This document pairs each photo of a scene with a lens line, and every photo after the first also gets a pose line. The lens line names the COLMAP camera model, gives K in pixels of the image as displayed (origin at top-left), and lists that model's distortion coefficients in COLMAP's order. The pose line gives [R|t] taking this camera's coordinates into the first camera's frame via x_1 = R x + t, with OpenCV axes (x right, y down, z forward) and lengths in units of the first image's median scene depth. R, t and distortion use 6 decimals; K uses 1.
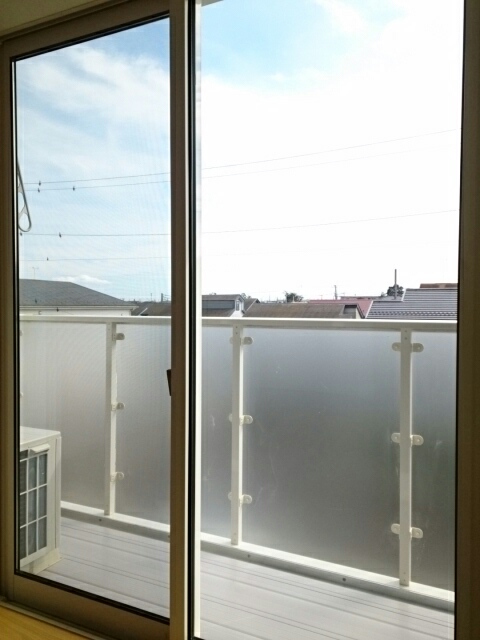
lens RADIAL K [[498.8, 0, 240.3], [0, 498.8, 319.7], [0, 0, 1]] dist [0.081221, -0.027586]
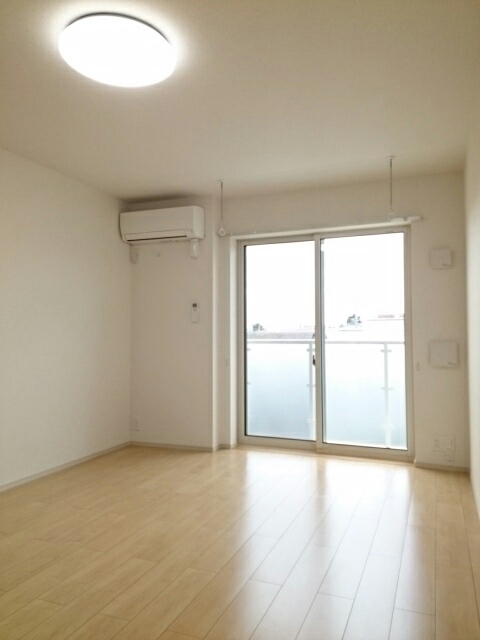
lens RADIAL K [[498.8, 0, 239.0], [0, 498.8, 320.9], [0, 0, 1]] dist [0.081221, -0.027586]
pose [[0.996914, -0.010978, 0.077727, -0.623807], [0.015399, 0.998283, -0.056512, 0.035530], [-0.076974, 0.057534, 0.995372, -1.527358]]
